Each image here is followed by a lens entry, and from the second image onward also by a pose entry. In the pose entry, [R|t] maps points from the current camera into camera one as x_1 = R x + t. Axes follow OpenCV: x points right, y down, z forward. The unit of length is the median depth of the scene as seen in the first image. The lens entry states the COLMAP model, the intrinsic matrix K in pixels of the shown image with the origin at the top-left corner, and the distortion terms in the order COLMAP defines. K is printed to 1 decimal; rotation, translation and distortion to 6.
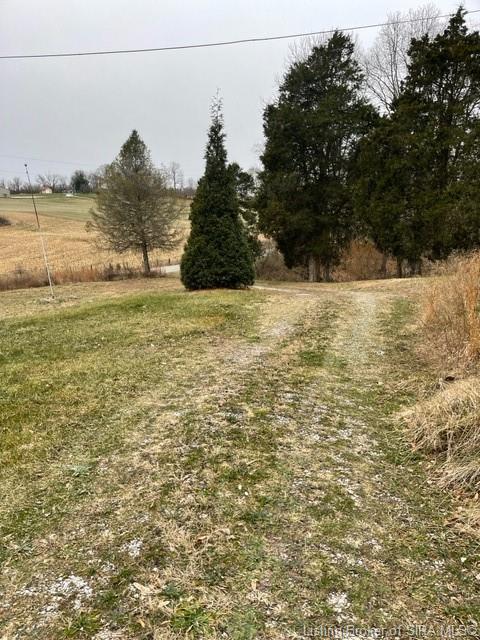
lens RADIAL K [[486.0, 0, 240.0], [0, 486.0, 320.0], [0, 0, 1]] dist [0.066964, -0.064912]
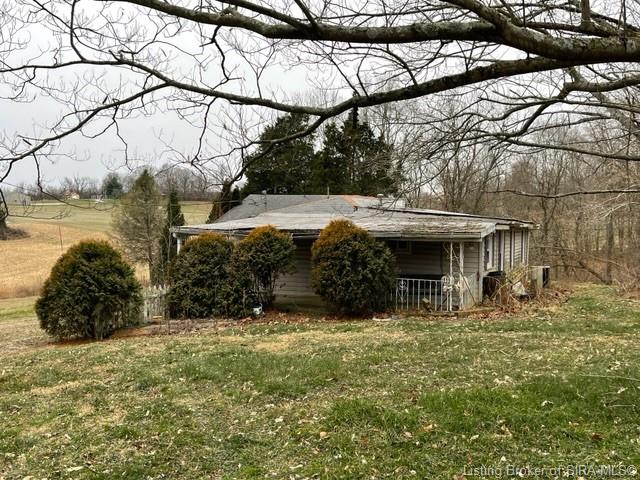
lens RADIAL K [[600.6, 0, 320.0], [0, 600.6, 240.0], [0, 0, 1]] dist [-0.001393, -0.003043]
pose [[0.999657, 0.003545, 0.025951, 1.089023], [0.001258, 0.983152, -0.182784, 0.400621], [-0.026161, 0.182754, 0.982811, -2.752623]]
